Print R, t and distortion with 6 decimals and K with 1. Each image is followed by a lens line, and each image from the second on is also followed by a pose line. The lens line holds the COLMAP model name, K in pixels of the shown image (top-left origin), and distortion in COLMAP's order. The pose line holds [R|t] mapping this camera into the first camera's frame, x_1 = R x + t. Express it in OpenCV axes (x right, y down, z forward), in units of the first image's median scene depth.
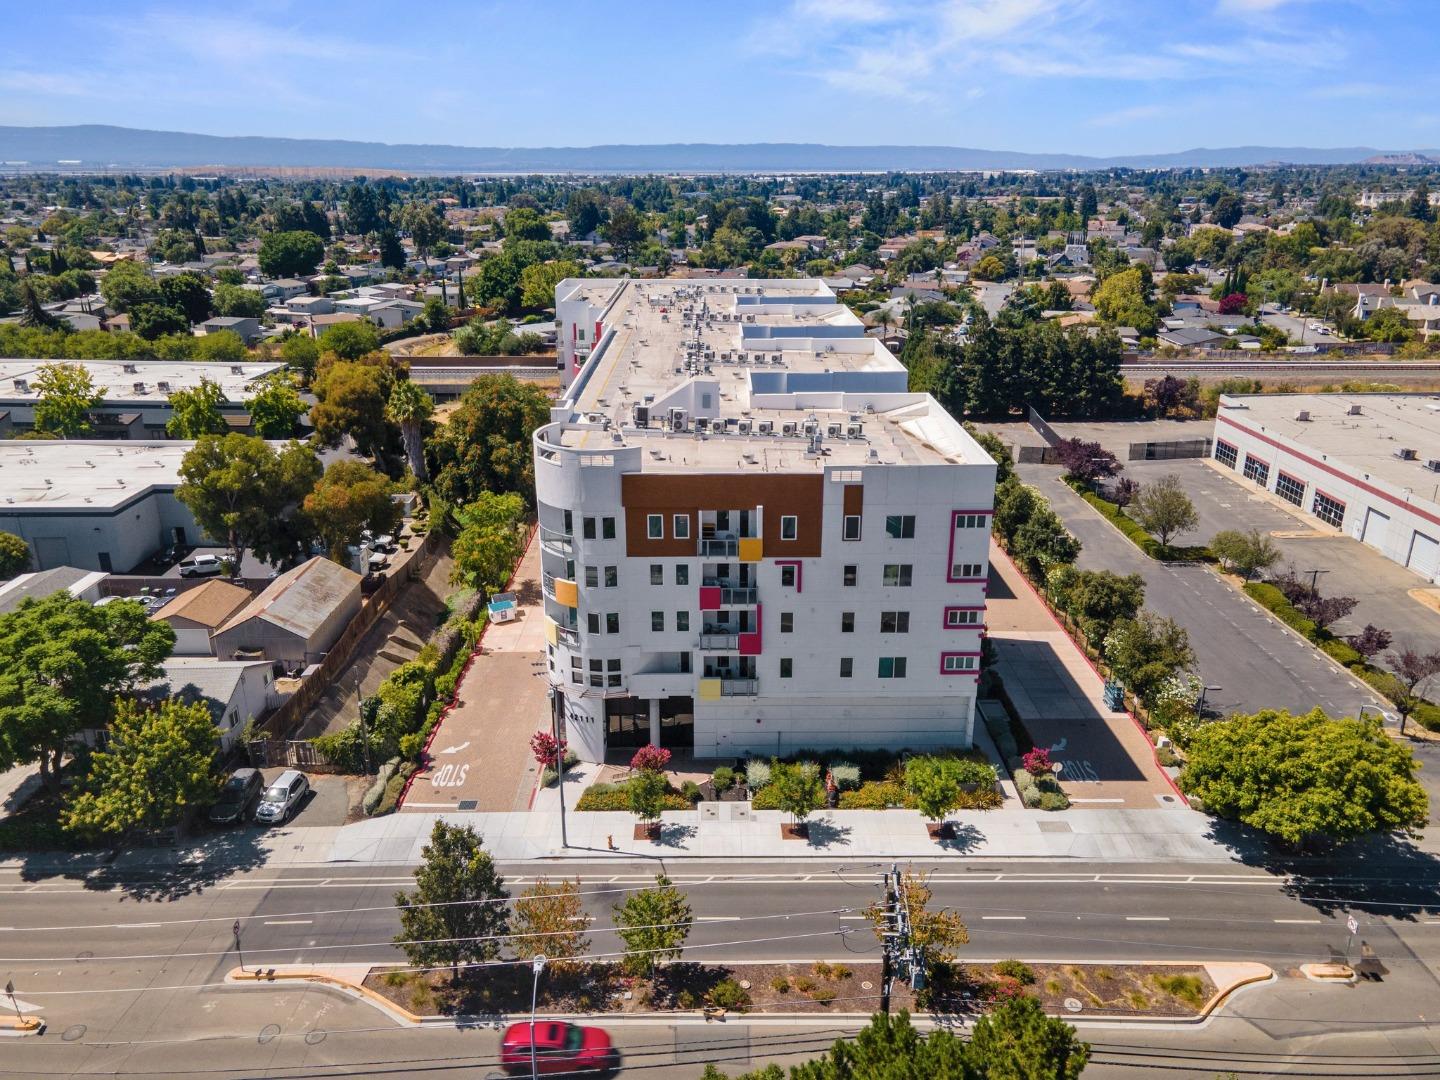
lens RADIAL K [[1061.5, 0, 720.0], [0, 1061.5, 533.4], [0, 0, 1]] dist [0.041587, 0.002890]
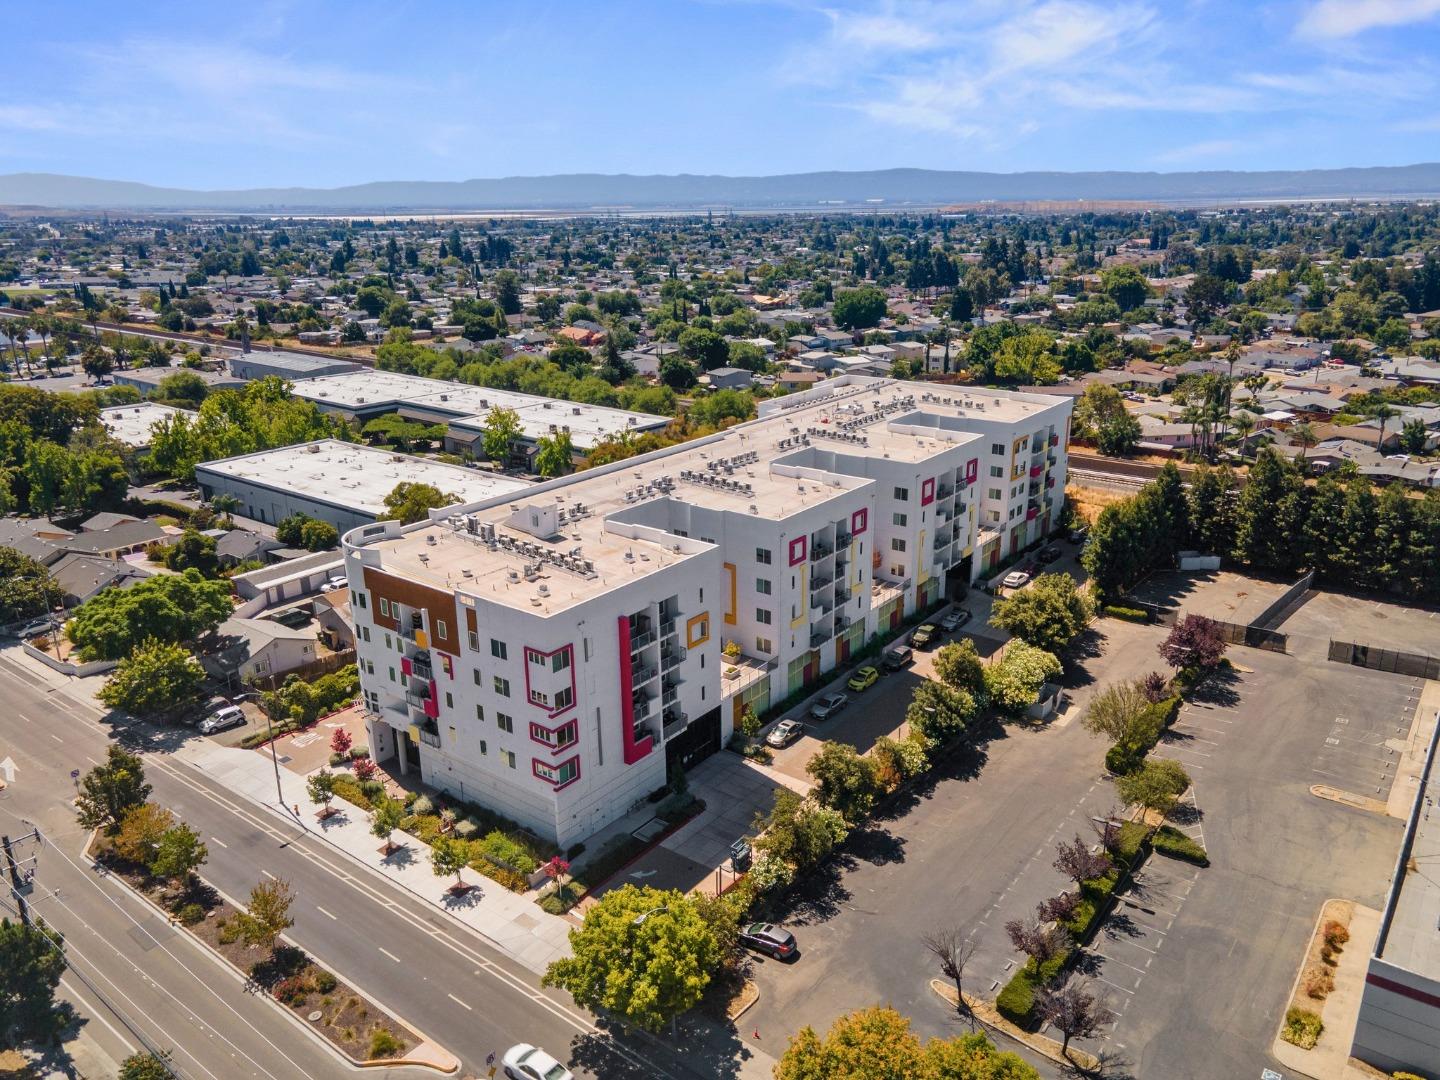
lens RADIAL K [[1061.5, 0, 724.6], [0, 1061.5, 548.9], [0, 0, 1]] dist [0.041587, 0.002890]
pose [[0.785720, 0.186139, -0.589911, 1.077615], [-0.191528, 0.979994, 0.054124, -0.236846], [0.588184, 0.070458, 0.805652, 0.121210]]
